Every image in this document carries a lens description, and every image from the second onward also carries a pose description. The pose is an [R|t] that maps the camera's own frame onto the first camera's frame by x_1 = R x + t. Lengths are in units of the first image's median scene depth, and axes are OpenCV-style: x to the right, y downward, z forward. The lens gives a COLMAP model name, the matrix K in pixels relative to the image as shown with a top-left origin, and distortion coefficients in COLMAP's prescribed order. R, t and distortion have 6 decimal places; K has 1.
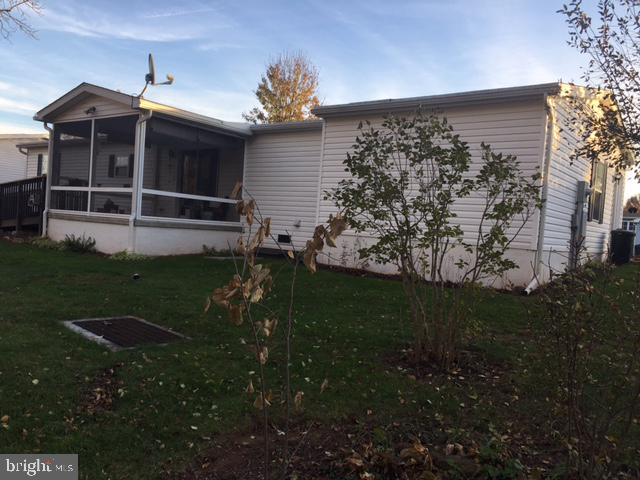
lens RADIAL K [[517.1, 0, 320.0], [0, 517.1, 240.0], [0, 0, 1]] dist [0.038989, 0.003143]
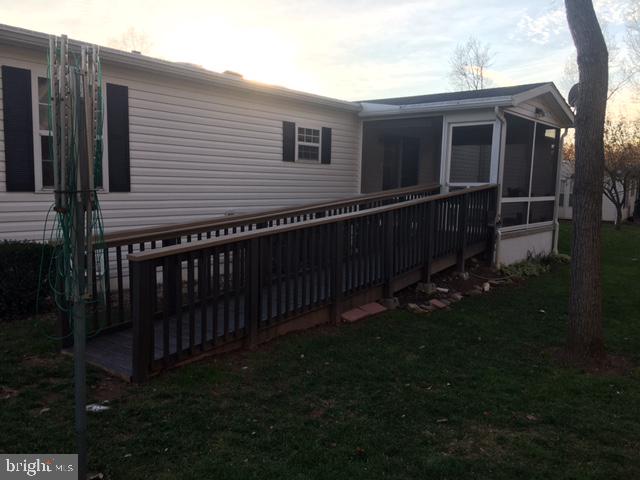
lens RADIAL K [[542.1, 0, 320.0], [0, 542.1, 240.0], [0, 0, 1]] dist [0.038513, -0.007476]
pose [[0.030443, -0.177660, 0.983621, -1.359966], [0.003793, 0.984090, 0.177628, -0.192039], [-0.999529, -0.001677, 0.030632, 1.289403]]
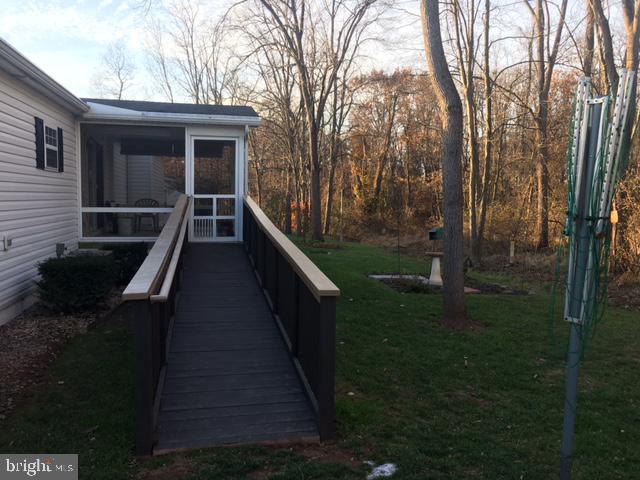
lens RADIAL K [[542.1, 0, 320.0], [0, 542.1, 240.0], [0, 0, 1]] dist [0.038513, -0.007476]
pose [[-0.750225, -0.133757, 0.647512, -1.211750], [-0.053408, 0.988383, 0.142292, -0.190047], [-0.659022, 0.072169, -0.748653, 1.630394]]
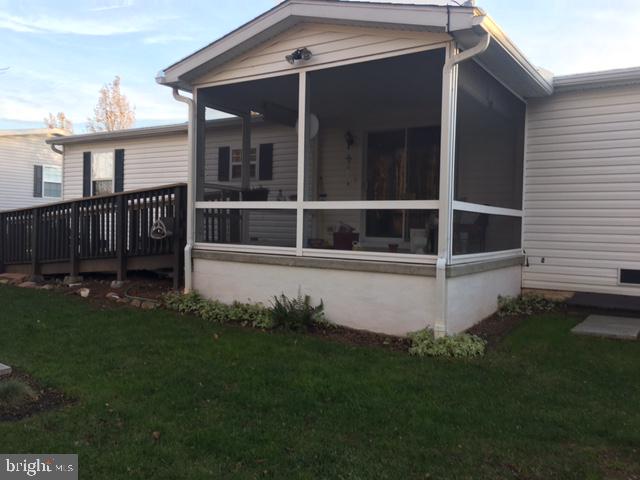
lens RADIAL K [[542.1, 0, 320.0], [0, 542.1, 240.0], [0, 0, 1]] dist [0.038513, -0.007476]
pose [[0.997309, -0.049390, 0.054188, -0.436055], [0.049080, 0.998770, 0.007043, -0.062651], [-0.054469, -0.004365, 0.998506, 0.432612]]
